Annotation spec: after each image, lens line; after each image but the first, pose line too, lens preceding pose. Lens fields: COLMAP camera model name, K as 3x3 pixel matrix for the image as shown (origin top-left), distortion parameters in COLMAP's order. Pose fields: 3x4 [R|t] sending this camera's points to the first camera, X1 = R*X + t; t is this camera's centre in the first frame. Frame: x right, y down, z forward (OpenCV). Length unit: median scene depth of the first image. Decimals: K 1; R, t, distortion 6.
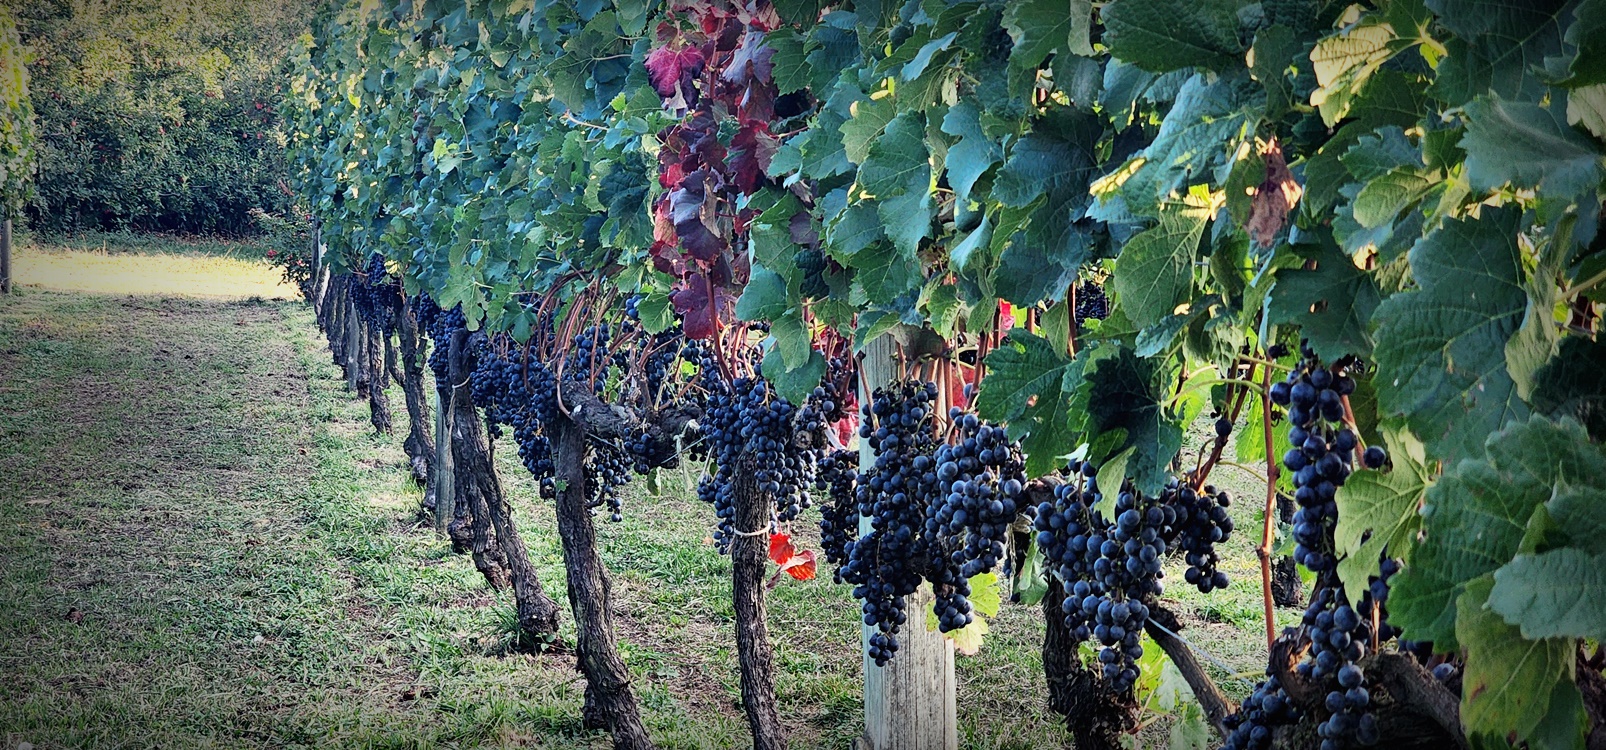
lens RADIAL K [[3405.8, 0, 804.2], [0, 3405.8, 431.0], [0, 0, 1]] dist [-0.063908, 4.227931]
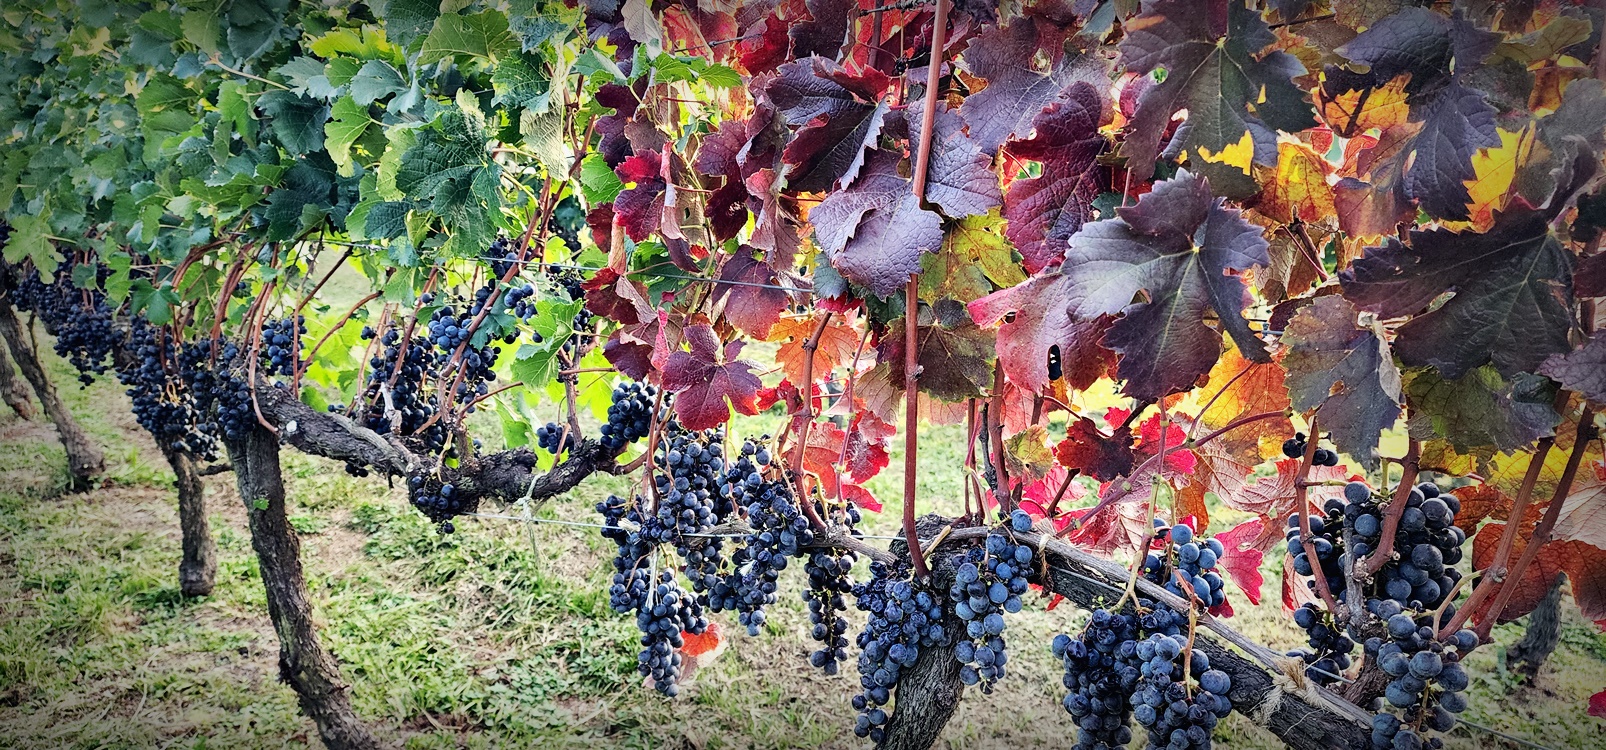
lens RADIAL K [[1167.1, 0, 803.0], [0, 1167.1, 375.0], [0, 0, 1]] dist [0.247780, -0.296309]
pose [[0.864694, -0.102836, 0.491660, -0.117824], [0.035021, 0.988779, 0.145221, -0.065782], [-0.501077, -0.108353, 0.858593, 0.790933]]
